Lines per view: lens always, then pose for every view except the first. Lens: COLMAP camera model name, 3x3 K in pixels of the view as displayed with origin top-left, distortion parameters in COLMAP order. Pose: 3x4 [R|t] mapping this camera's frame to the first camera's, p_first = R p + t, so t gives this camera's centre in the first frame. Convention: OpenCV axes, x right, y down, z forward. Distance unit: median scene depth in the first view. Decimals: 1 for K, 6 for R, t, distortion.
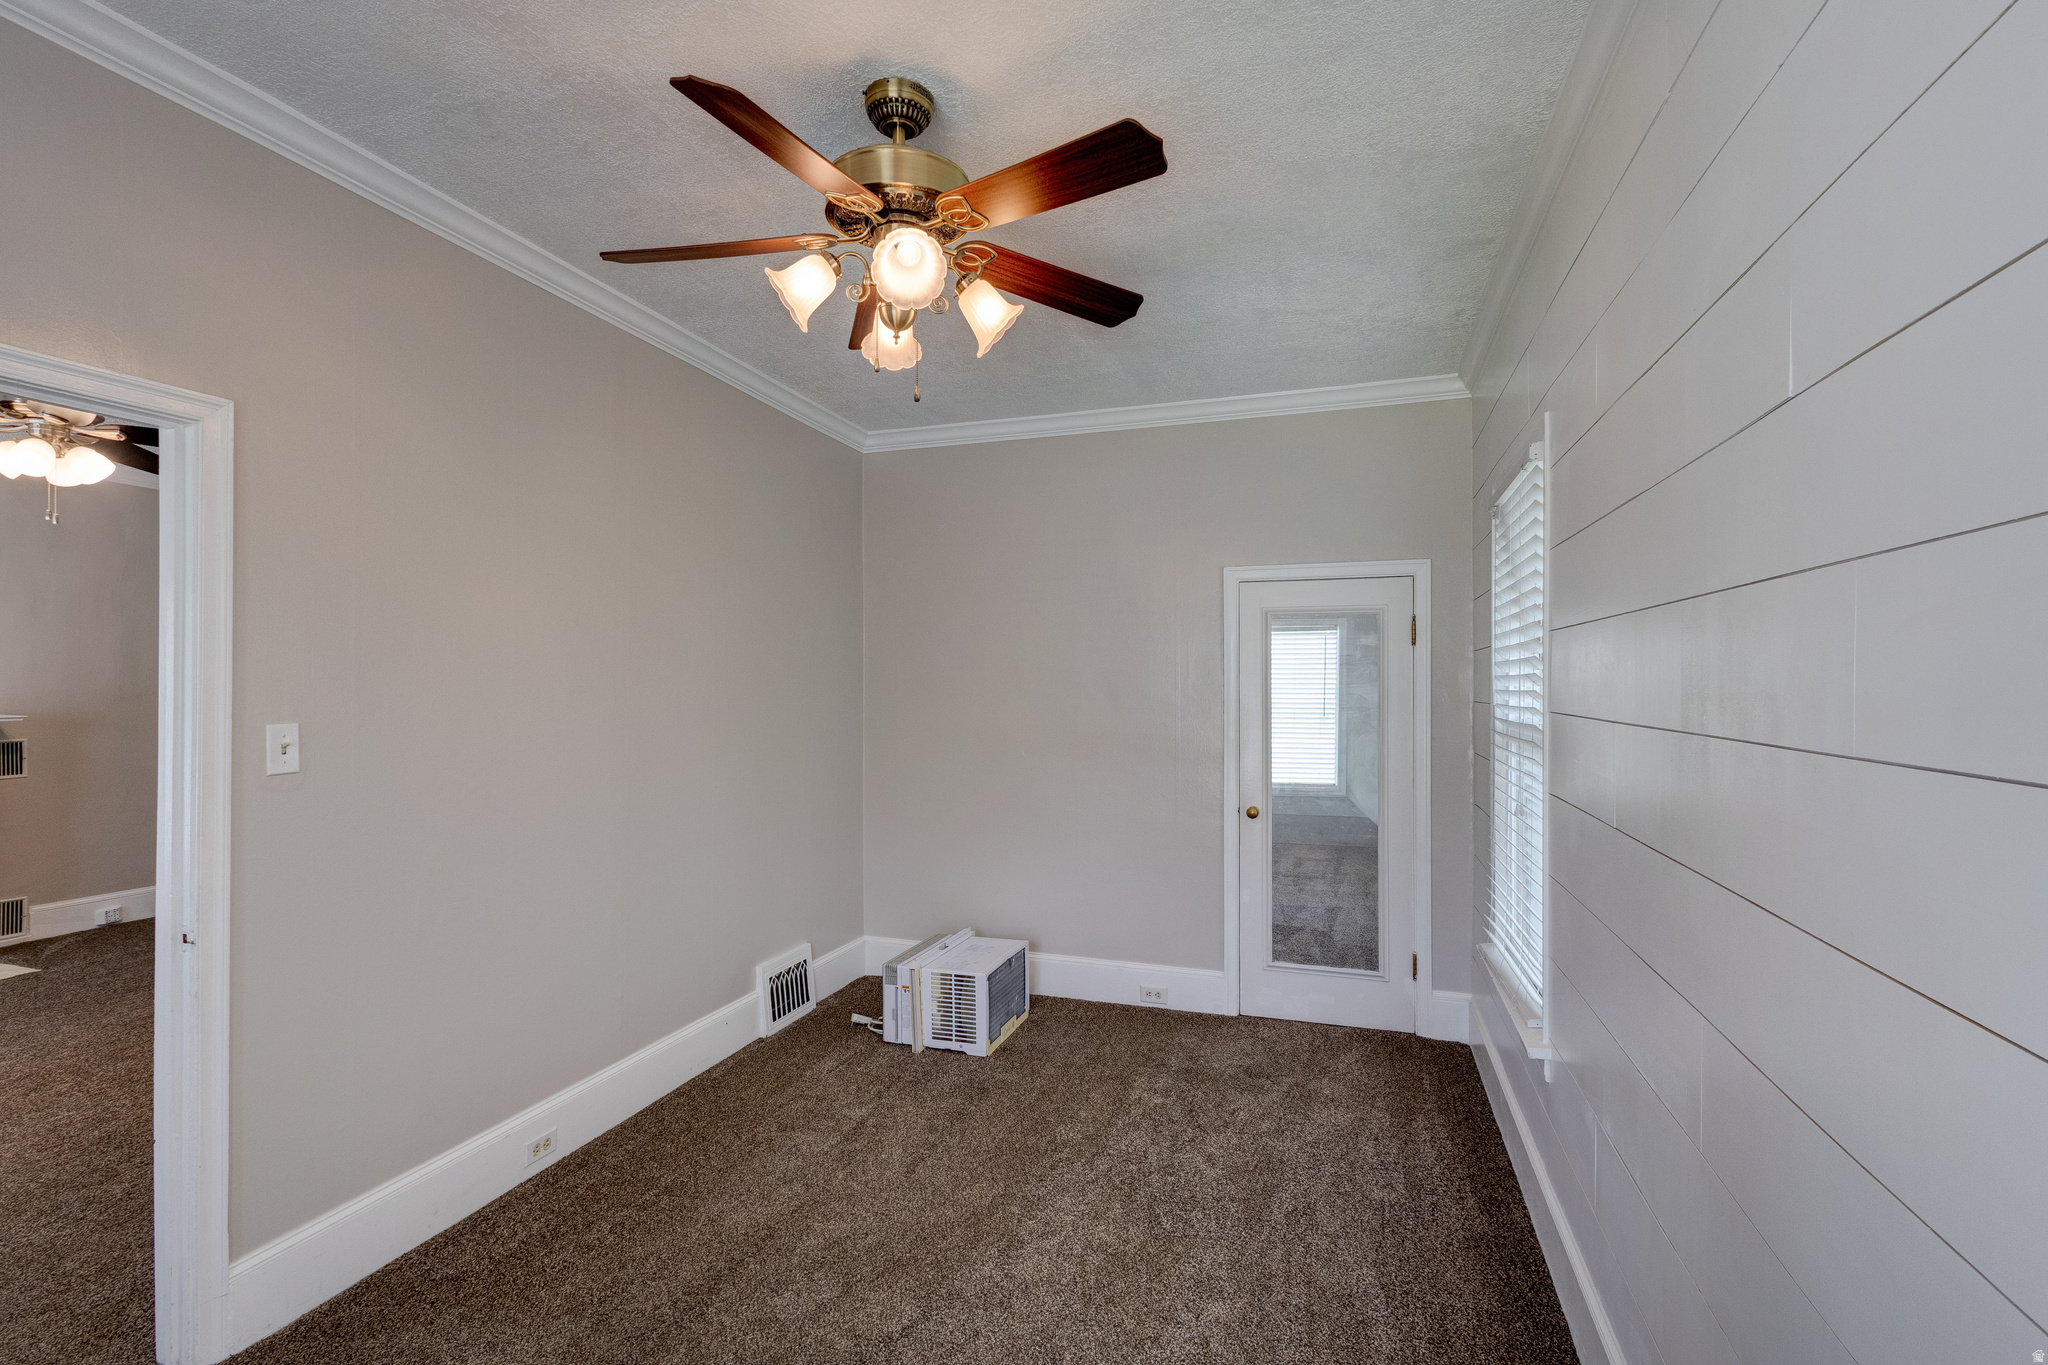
lens RADIAL K [[950.1, 0, 1023.9], [0, 950.1, 683.5], [0, 0, 1]] dist [0.004119, 0.000634]
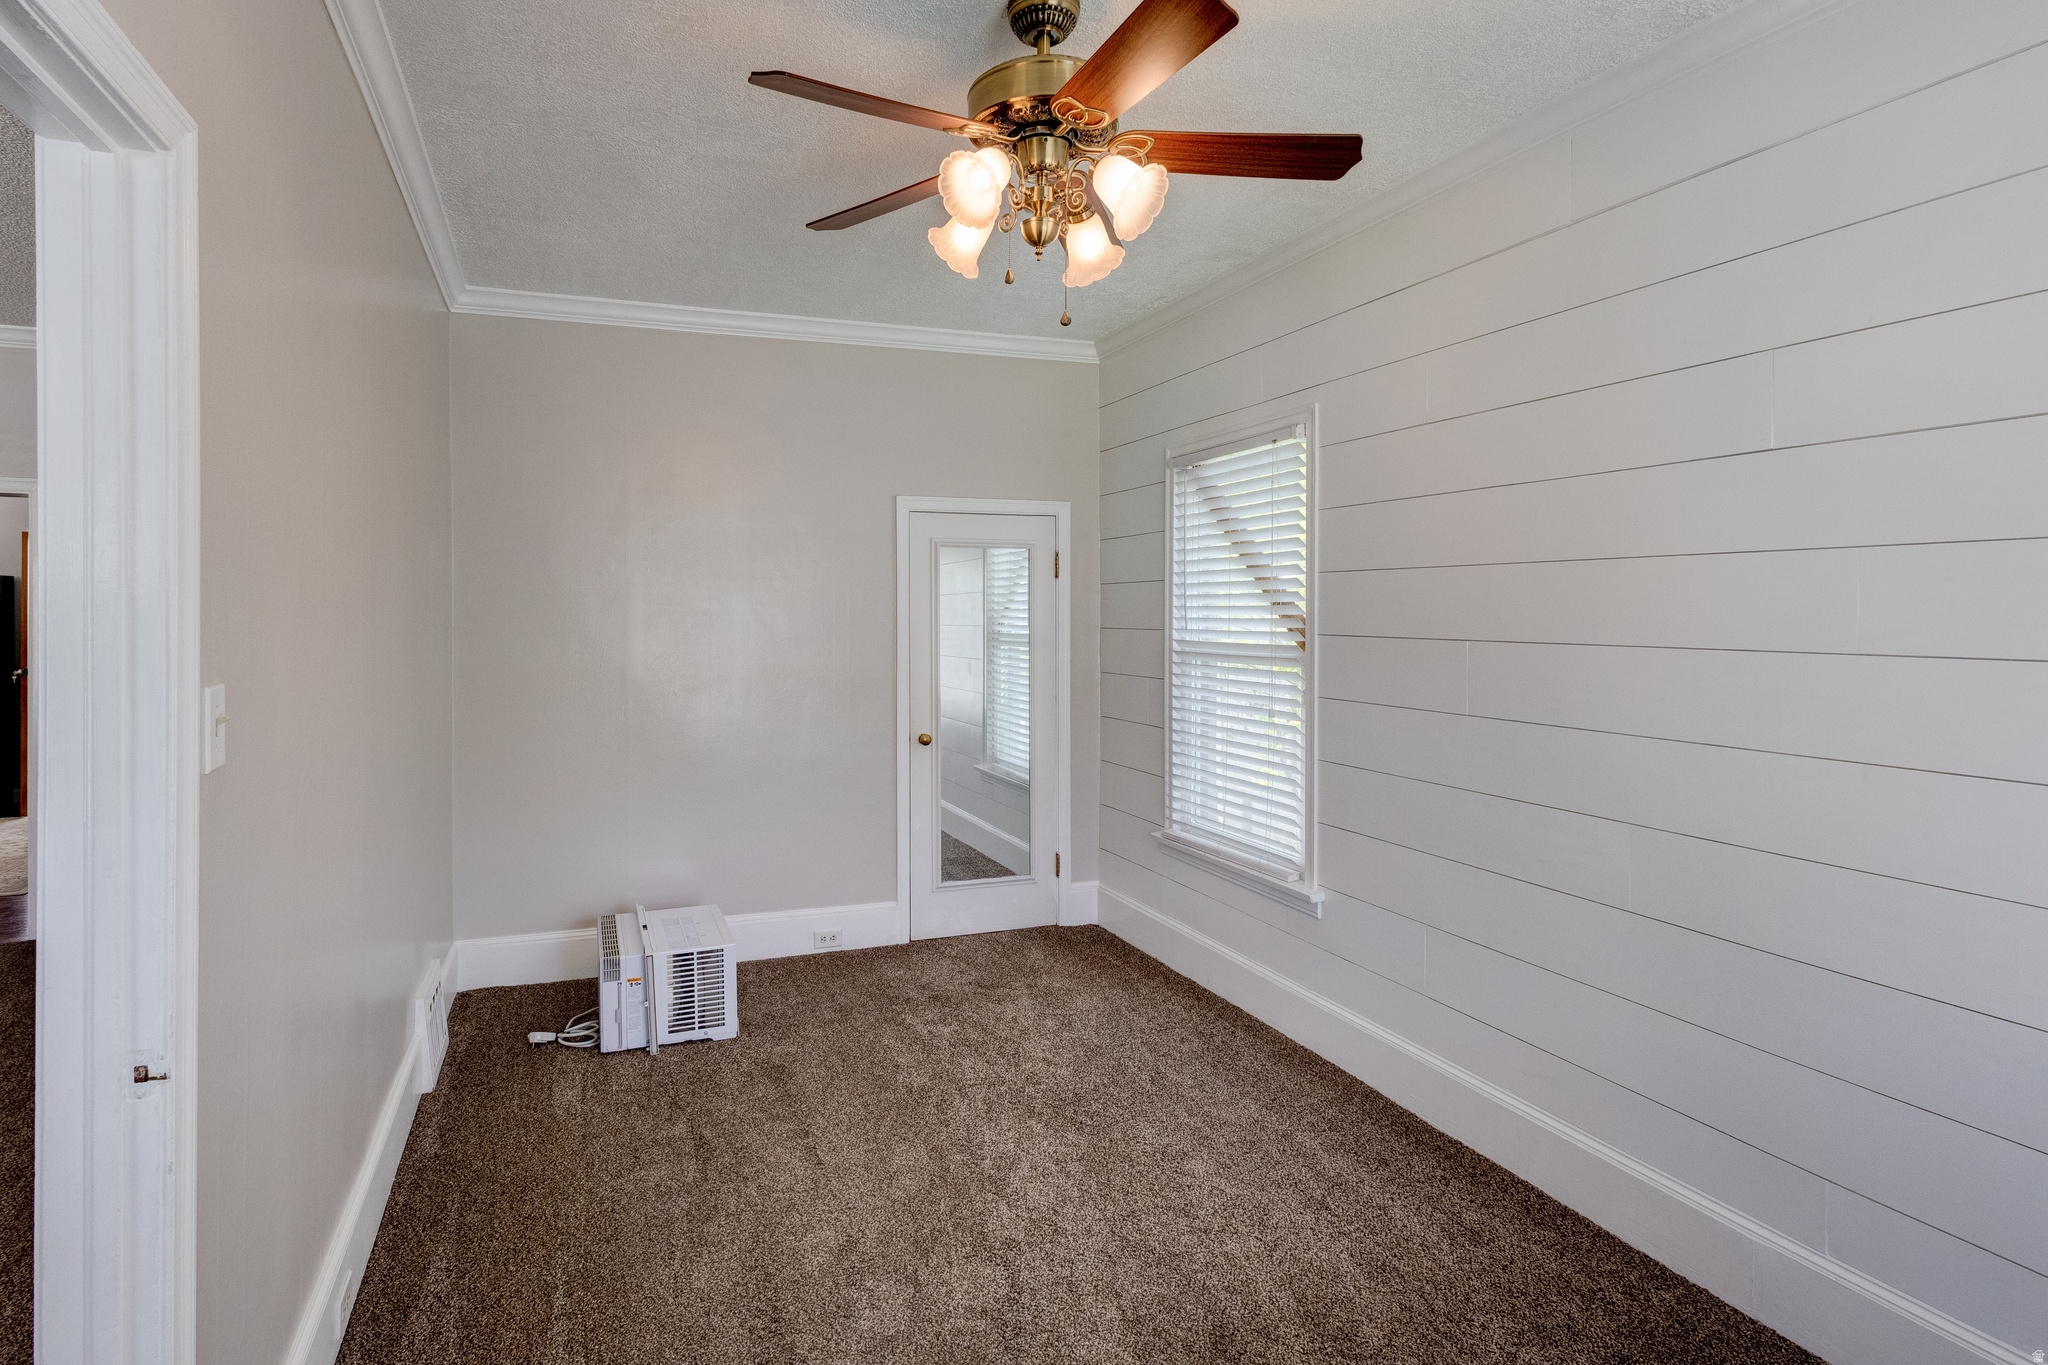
lens RADIAL K [[1005.7, 0, 1009.6], [0, 1005.7, 616.9], [0, 0, 1]] dist [0.001805, 0.000638]
pose [[0.795046, -0.004412, 0.606533, -0.390900], [0.000975, 0.999982, 0.005996, -0.001570], [-0.606548, -0.004176, 0.795036, 0.105042]]
